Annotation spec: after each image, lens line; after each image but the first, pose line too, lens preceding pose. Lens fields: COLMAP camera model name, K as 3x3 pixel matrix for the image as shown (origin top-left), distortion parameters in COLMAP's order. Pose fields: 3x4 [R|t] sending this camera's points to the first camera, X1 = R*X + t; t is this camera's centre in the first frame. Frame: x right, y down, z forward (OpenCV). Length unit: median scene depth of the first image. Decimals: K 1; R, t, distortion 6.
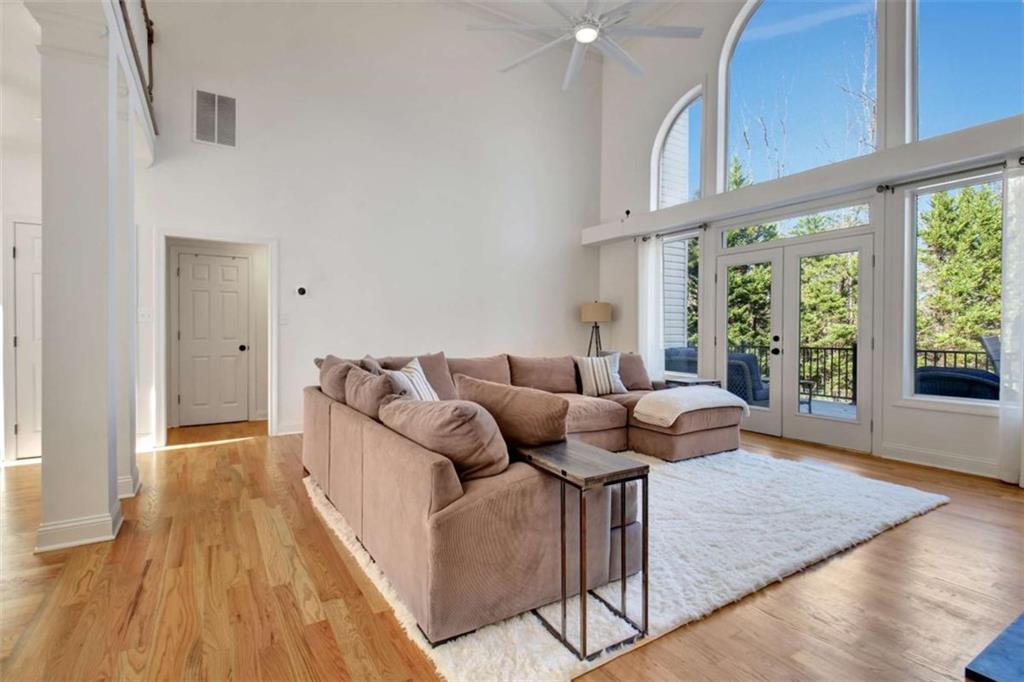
lens RADIAL K [[505.4, 0, 512.0], [0, 505.4, 337.7], [0, 0, 1]] dist [-0.022908, 0.000022]
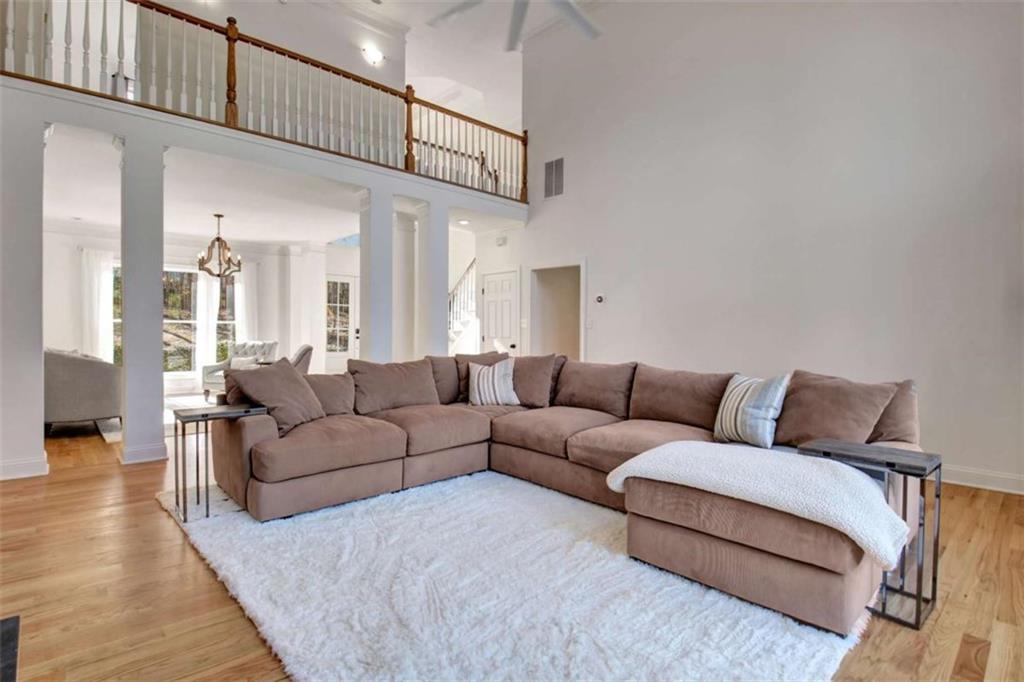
lens RADIAL K [[505.4, 0, 508.9], [0, 505.4, 338.9], [0, 0, 1]] dist [-0.022908, 0.000022]
pose [[0.196846, 0.014413, -0.980329, 0.745867], [-0.007117, 0.999887, 0.013271, -0.017315], [0.980409, 0.004365, 0.196926, 0.617980]]
